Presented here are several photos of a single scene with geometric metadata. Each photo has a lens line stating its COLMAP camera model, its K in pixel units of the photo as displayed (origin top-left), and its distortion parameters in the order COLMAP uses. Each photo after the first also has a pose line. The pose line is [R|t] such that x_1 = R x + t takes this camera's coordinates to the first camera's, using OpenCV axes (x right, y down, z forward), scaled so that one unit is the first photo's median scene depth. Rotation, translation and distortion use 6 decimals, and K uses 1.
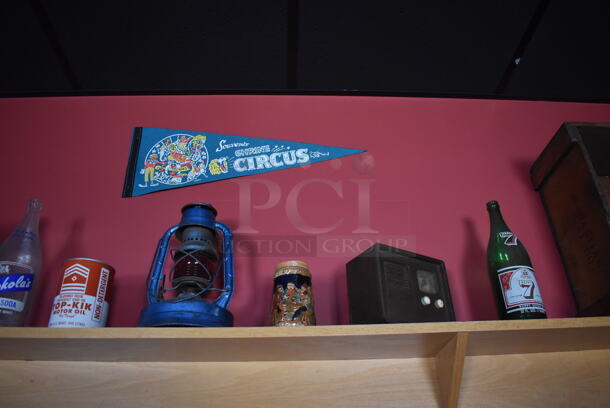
lens RADIAL K [[473.9, 0, 305.0], [0, 473.9, 204.0], [0, 0, 1]] dist [-0.095334, 0.008869]
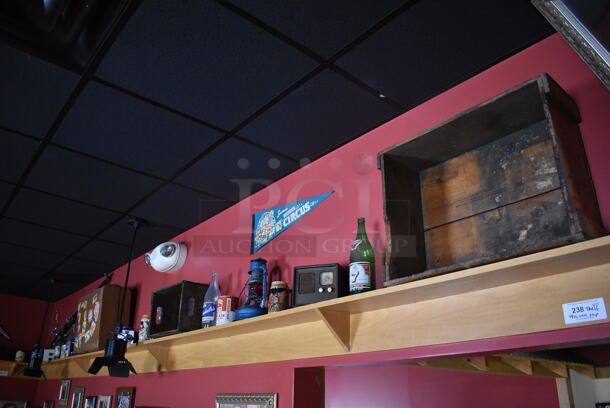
lens RADIAL K [[473.9, 0, 305.0], [0, 473.9, 204.0], [0, 0, 1]] dist [-0.095334, 0.008869]
pose [[0.615867, -0.281436, -0.735868, 1.299602], [0.390443, 0.920282, -0.025194, -0.071640], [0.684297, -0.271798, 0.676656, -0.193530]]
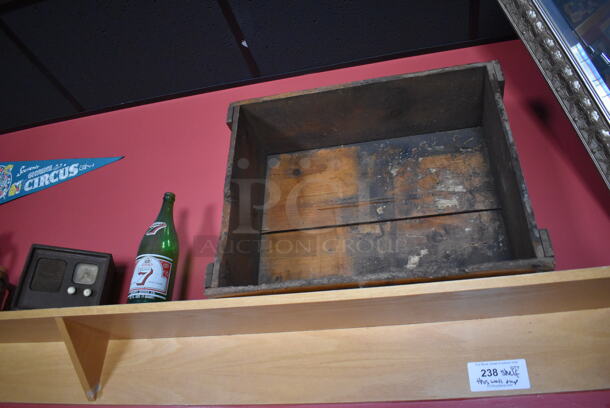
lens RADIAL K [[473.9, 0, 305.0], [0, 473.9, 204.0], [0, 0, 1]] dist [-0.095334, 0.008869]
pose [[0.956605, -0.113769, -0.268261, 0.844444], [0.119565, 0.992812, 0.005314, 0.043207], [0.265728, -0.037158, 0.963332, 0.053961]]
